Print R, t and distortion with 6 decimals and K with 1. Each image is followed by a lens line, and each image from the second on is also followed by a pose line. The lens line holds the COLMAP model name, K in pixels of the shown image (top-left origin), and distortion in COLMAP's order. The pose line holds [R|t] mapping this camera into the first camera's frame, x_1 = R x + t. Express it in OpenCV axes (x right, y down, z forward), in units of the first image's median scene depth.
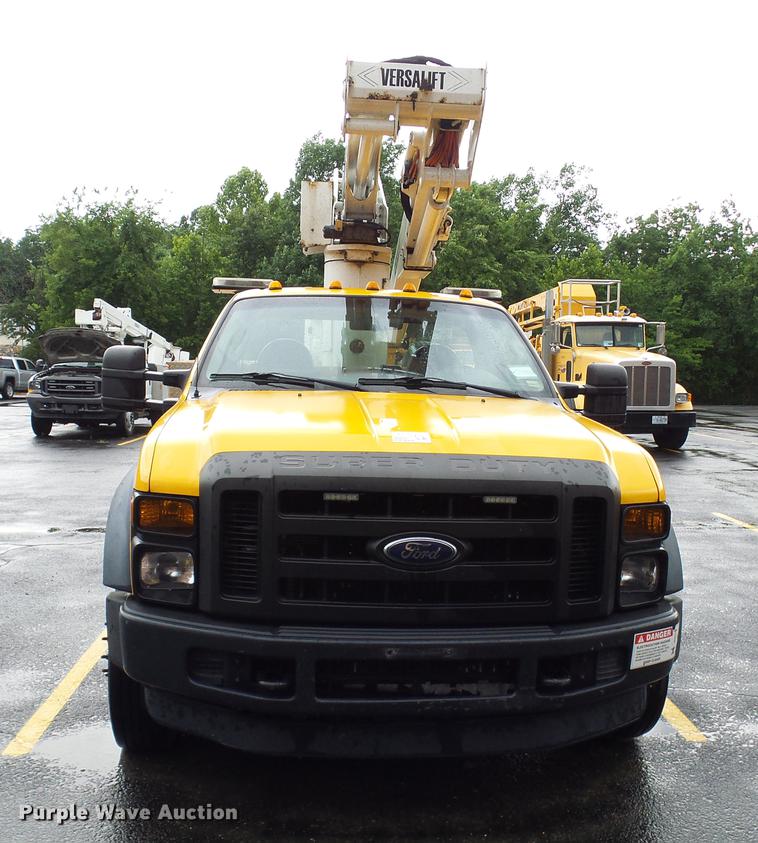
lens RADIAL K [[833.5, 0, 383.6], [0, 833.5, 448.7], [0, 0, 1]] dist [0.010246, 0.000000]
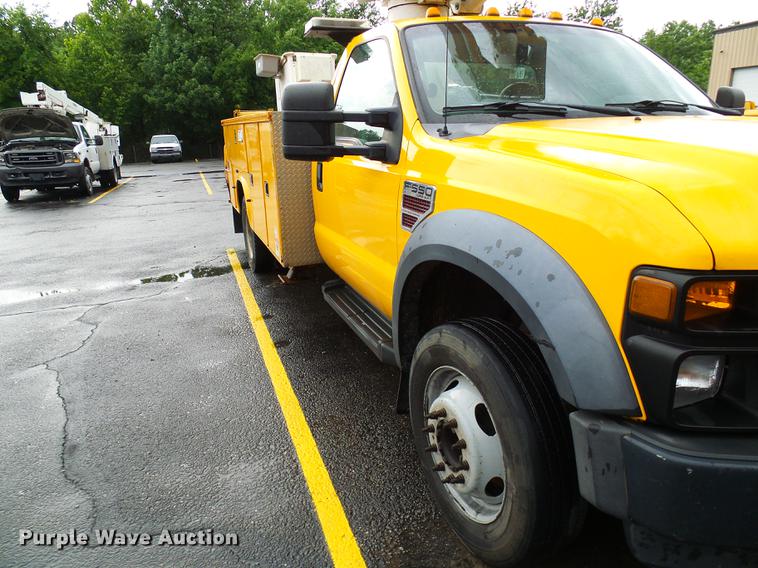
lens RADIAL K [[522.2, 0, 384.8], [0, 522.2, 286.2], [0, 0, 1]] dist [0.003295, -0.005823]
pose [[0.959410, -0.132275, 0.249069, -0.393304], [0.081661, 0.975645, 0.203587, -0.022753], [-0.269933, -0.174984, 0.946846, 0.443144]]
